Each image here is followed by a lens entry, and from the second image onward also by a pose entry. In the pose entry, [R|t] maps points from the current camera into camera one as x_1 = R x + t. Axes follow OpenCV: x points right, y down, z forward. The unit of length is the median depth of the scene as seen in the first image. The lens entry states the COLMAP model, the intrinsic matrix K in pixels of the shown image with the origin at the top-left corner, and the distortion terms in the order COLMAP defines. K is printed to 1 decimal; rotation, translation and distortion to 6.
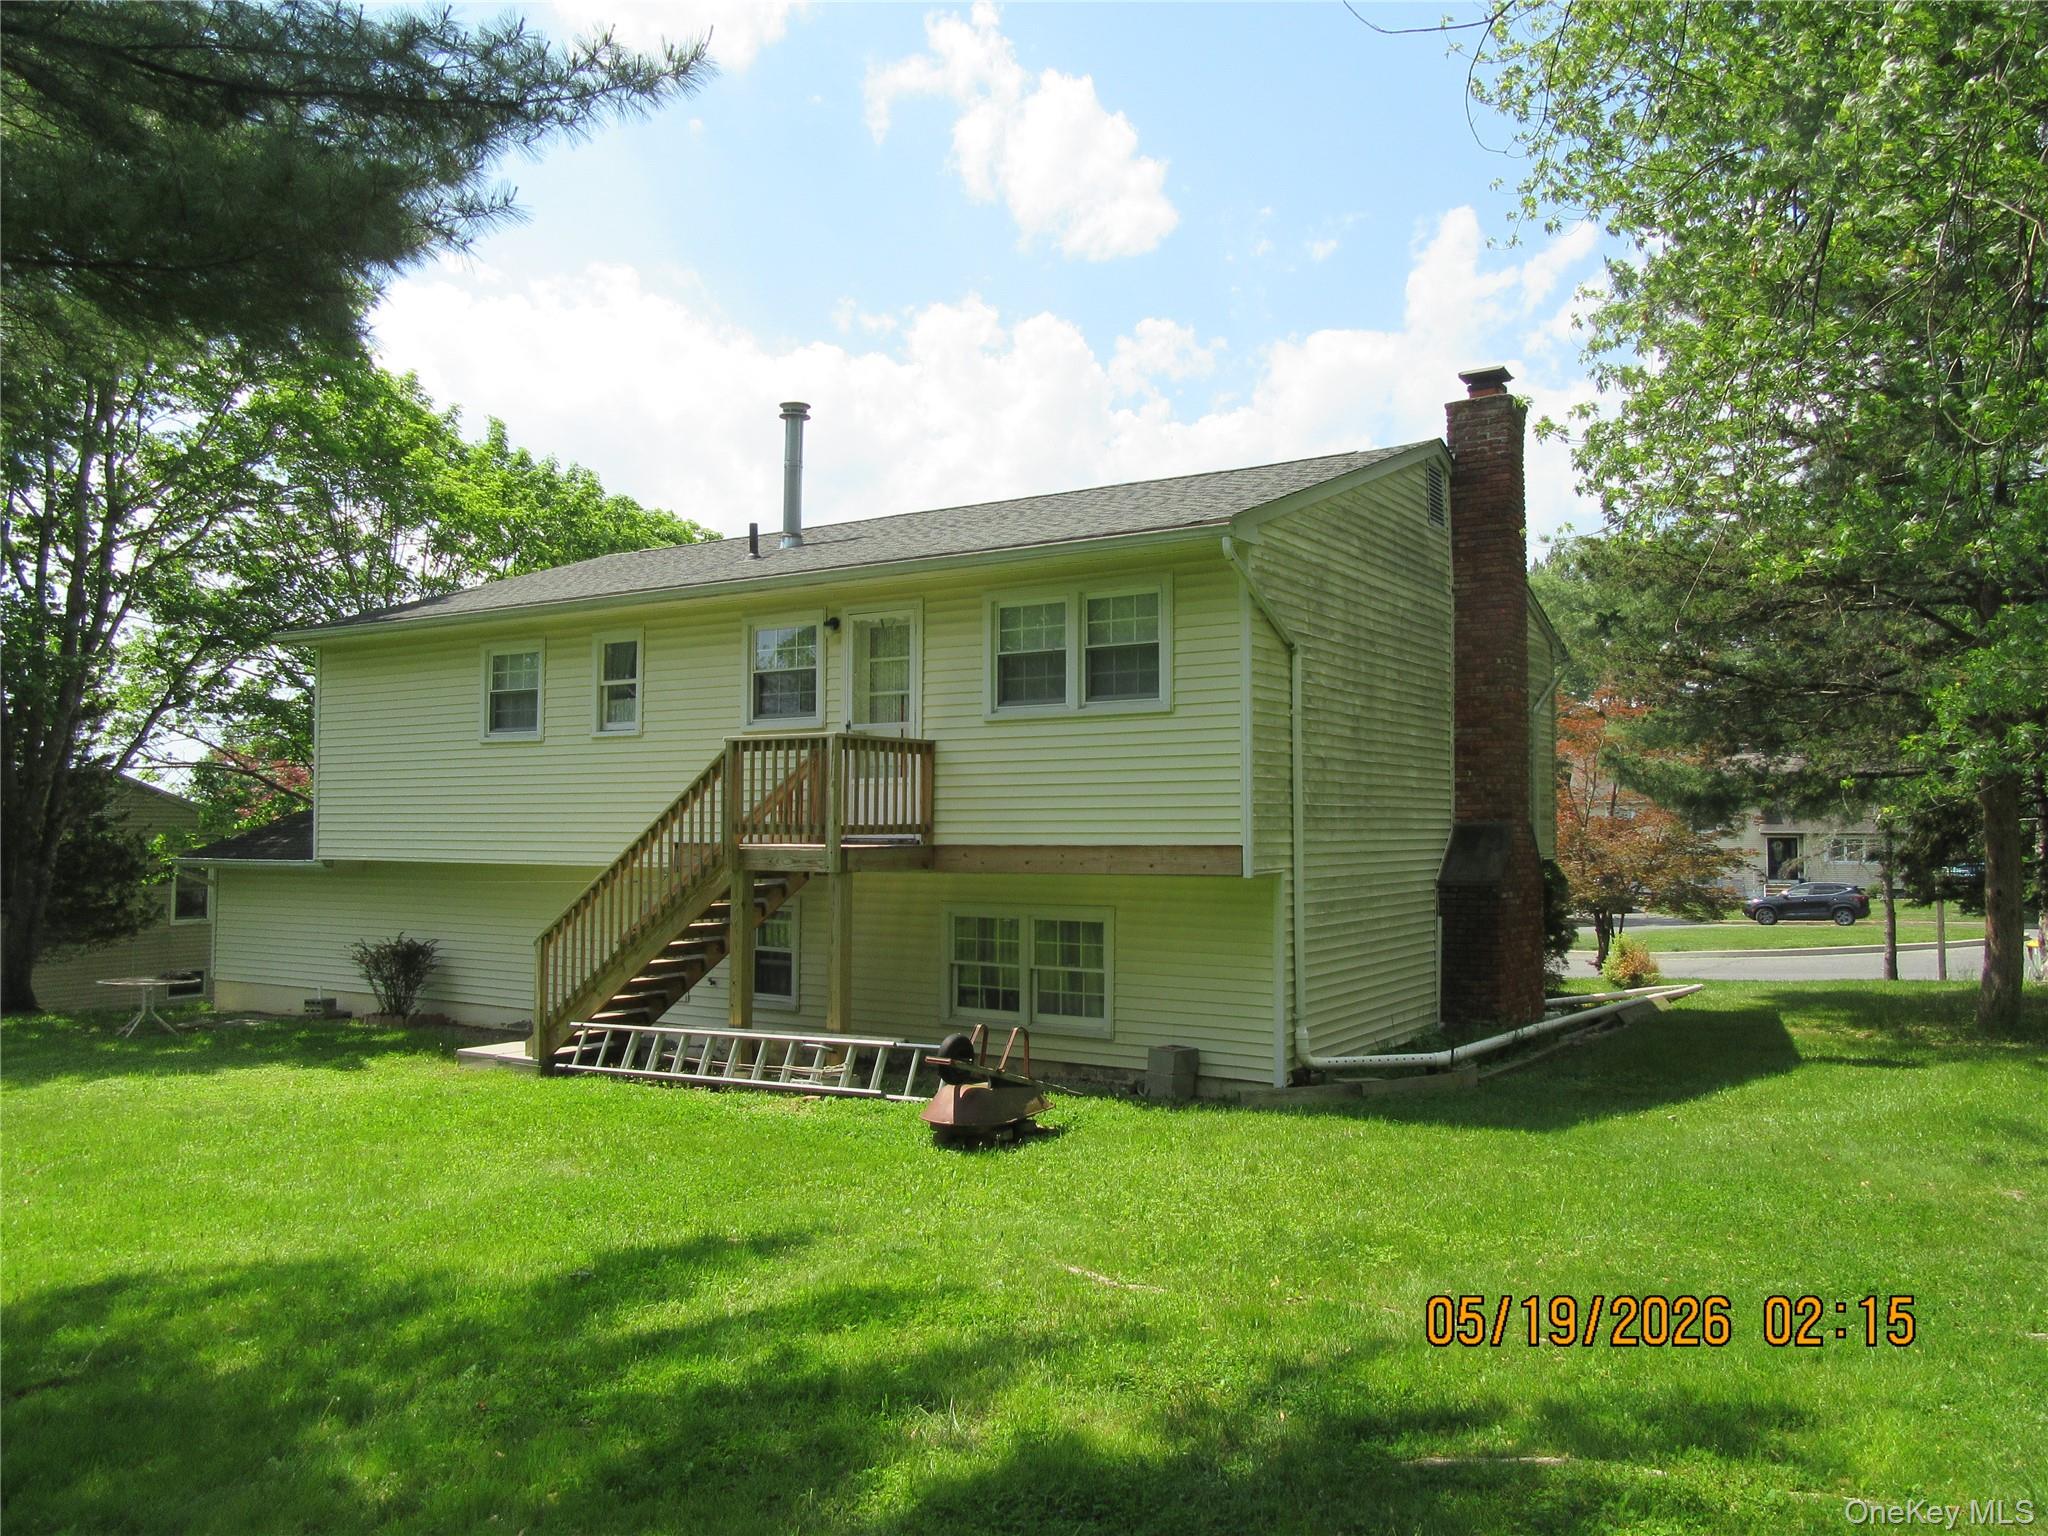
lens RADIAL K [[1534.5, 0, 1001.7], [0, 1534.5, 772.0], [0, 0, 1]] dist [0.002382, 0.002355]
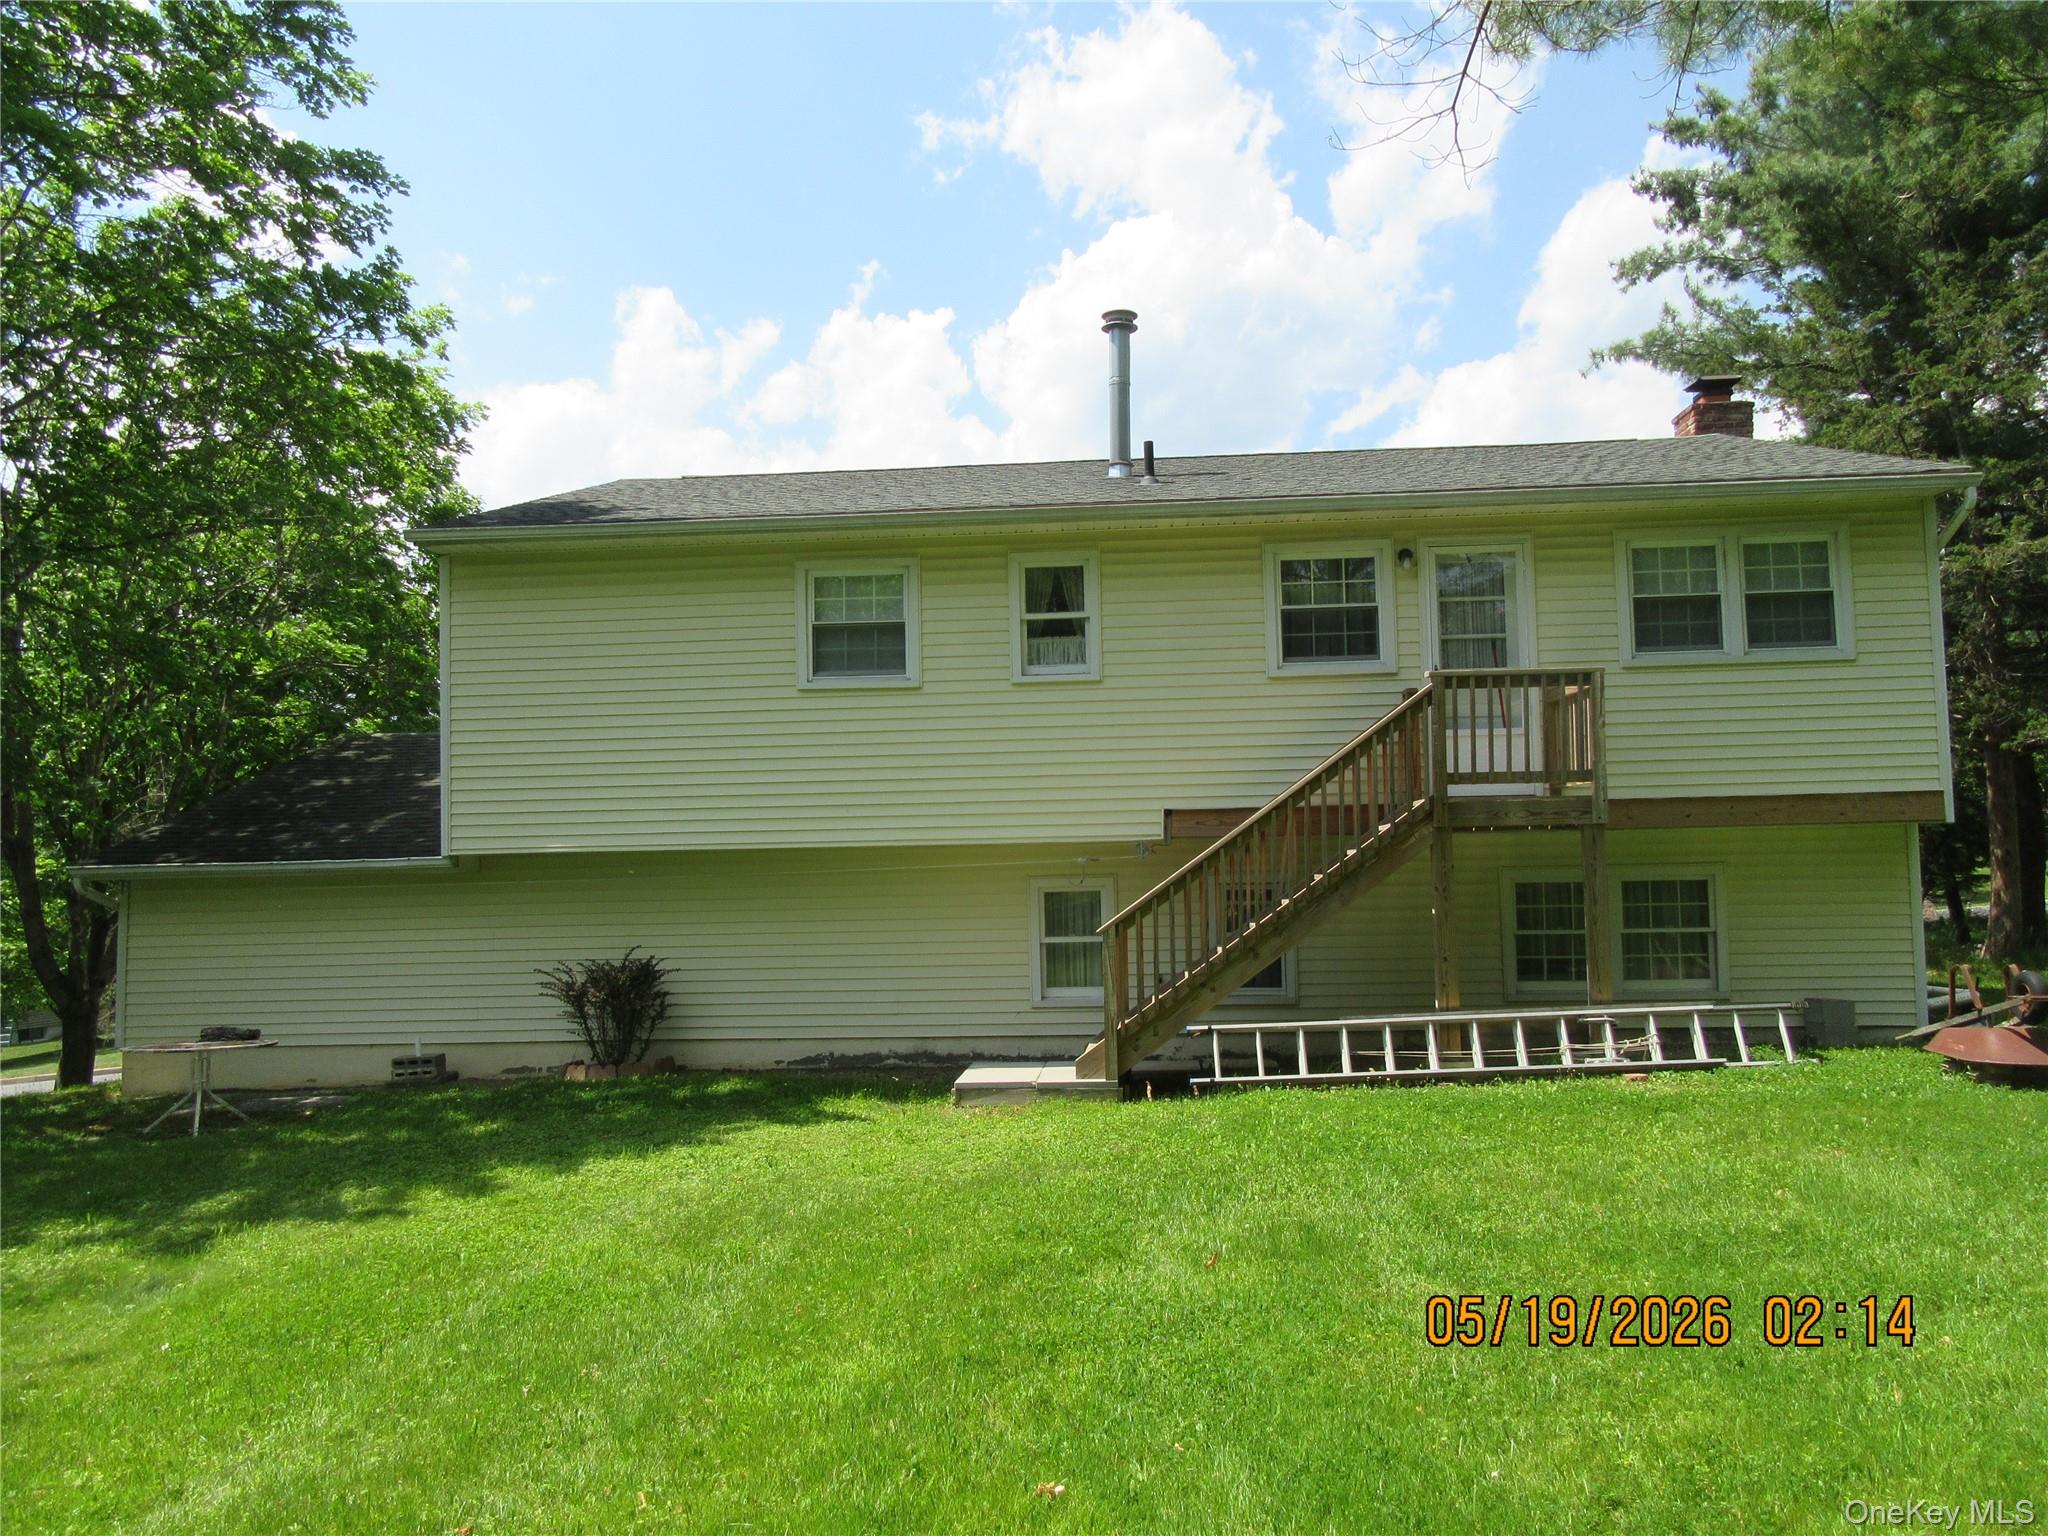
lens RADIAL K [[1534.5, 0, 1020.0], [0, 1534.5, 786.0], [0, 0, 1]] dist [0.002382, 0.002355]
pose [[0.871595, 0.007631, 0.490168, -0.765413], [0.003259, 0.999767, -0.021360, 0.056276], [-0.490216, 0.020215, 0.871366, 0.354704]]
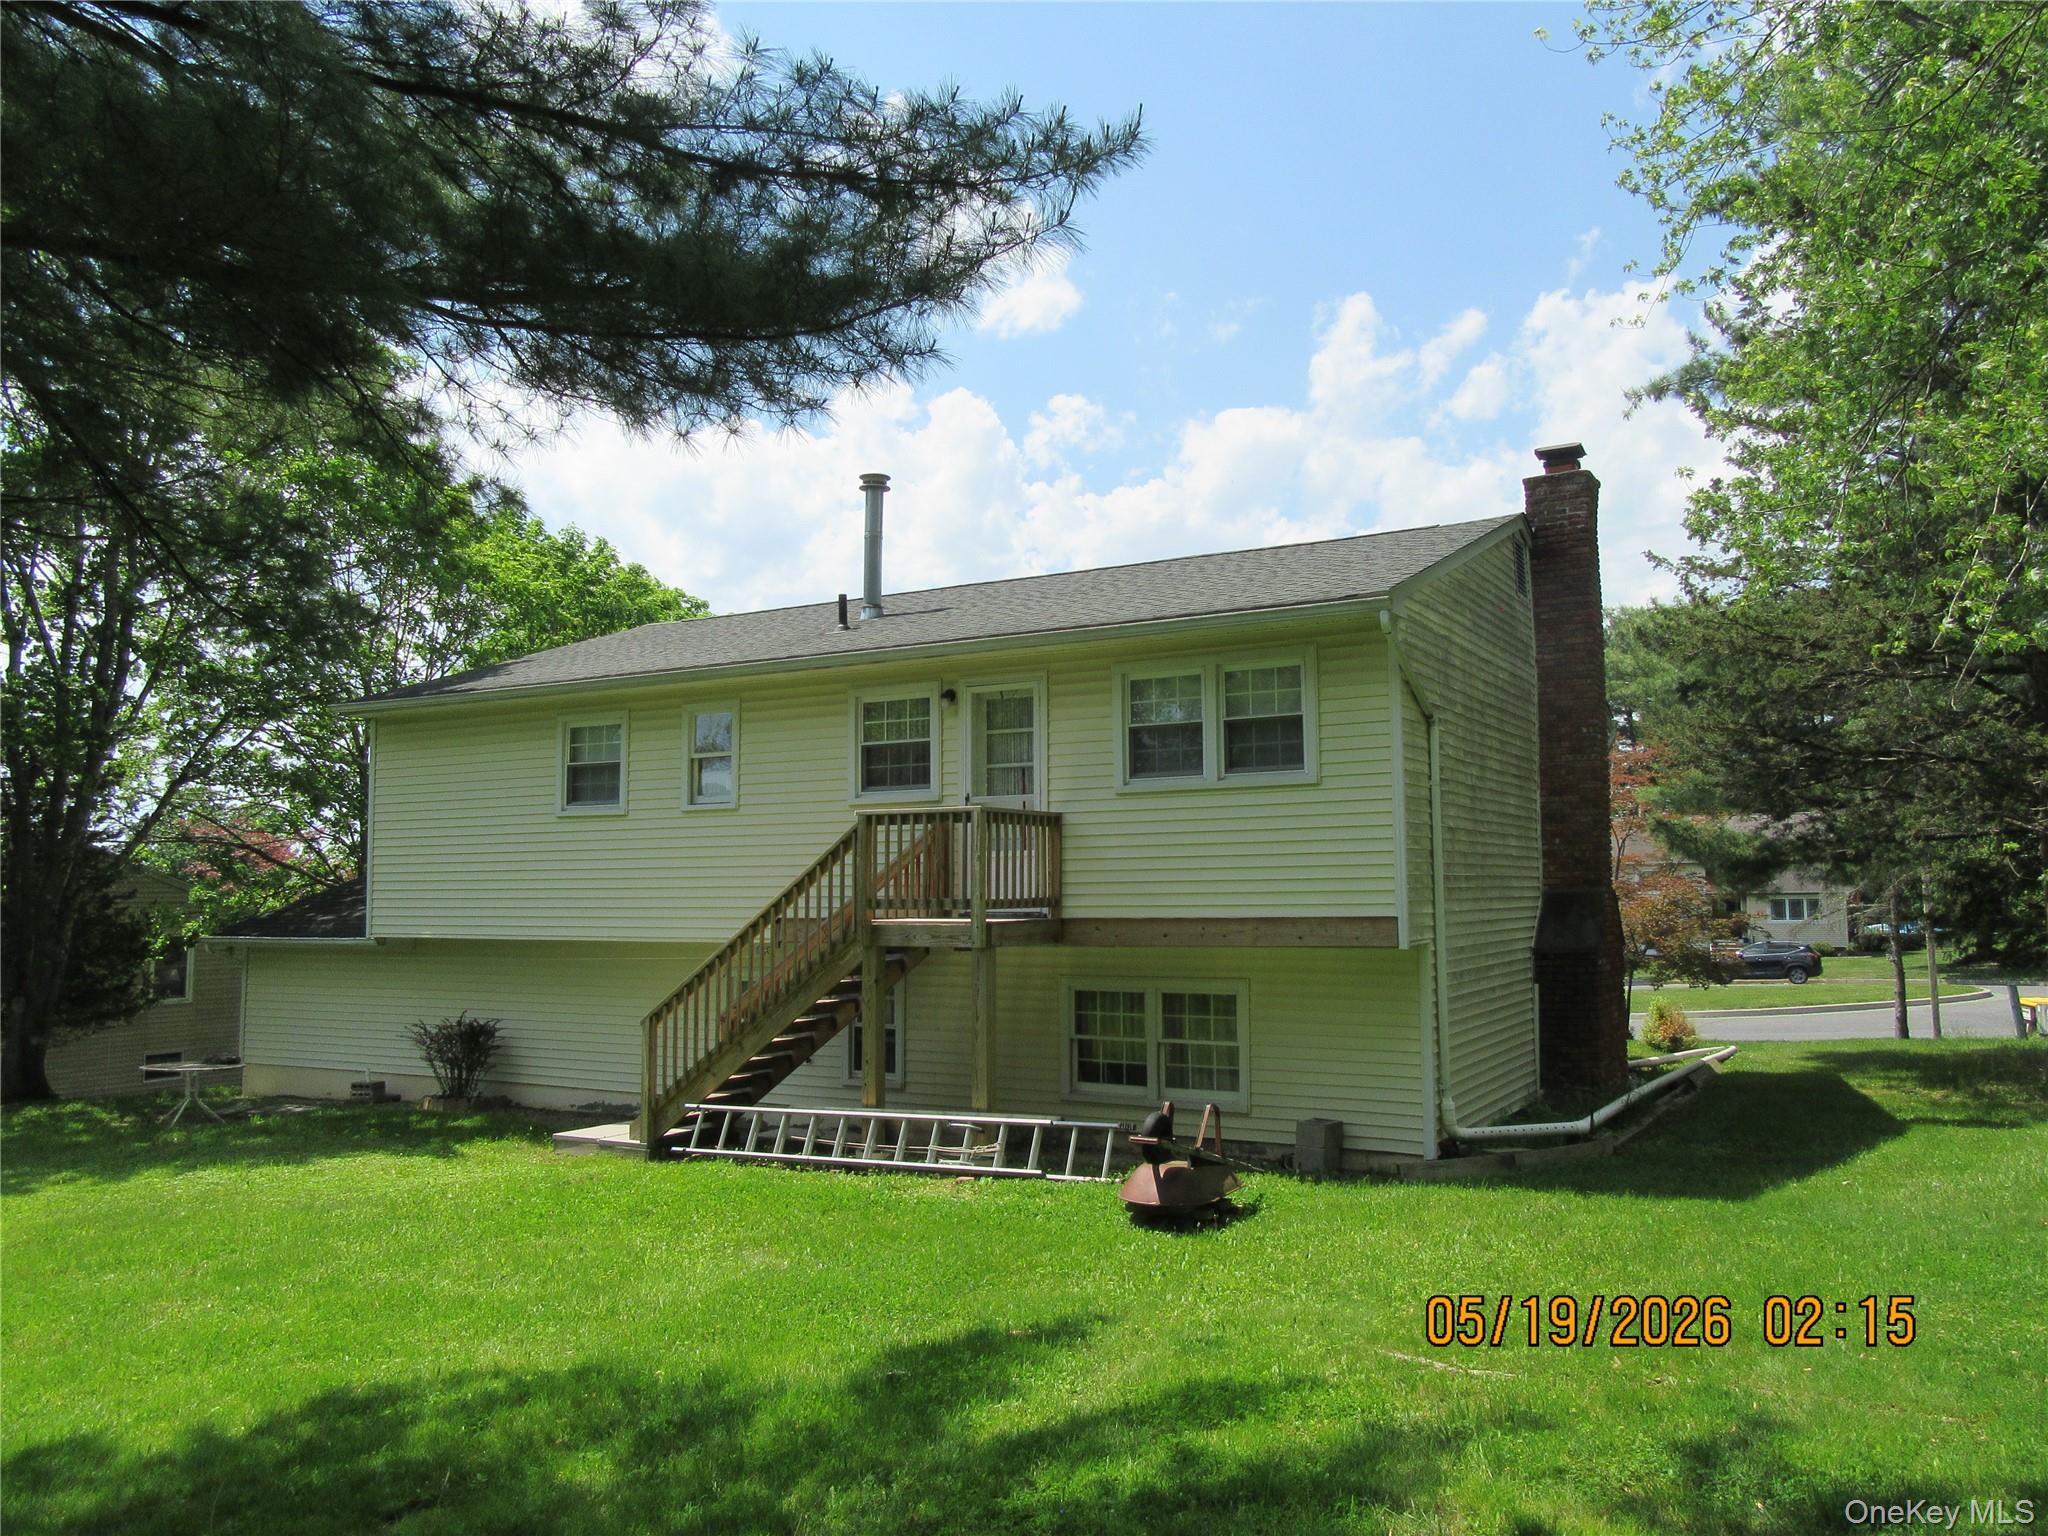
lens RADIAL K [[1534.5, 0, 1006.6], [0, 1534.5, 776.5], [0, 0, 1]] dist [0.002382, 0.002355]
pose [[0.998475, -0.004734, 0.055007, -0.132579], [0.006932, 0.999182, -0.039834, -0.004663], [-0.054774, 0.040154, 0.997691, 0.009028]]
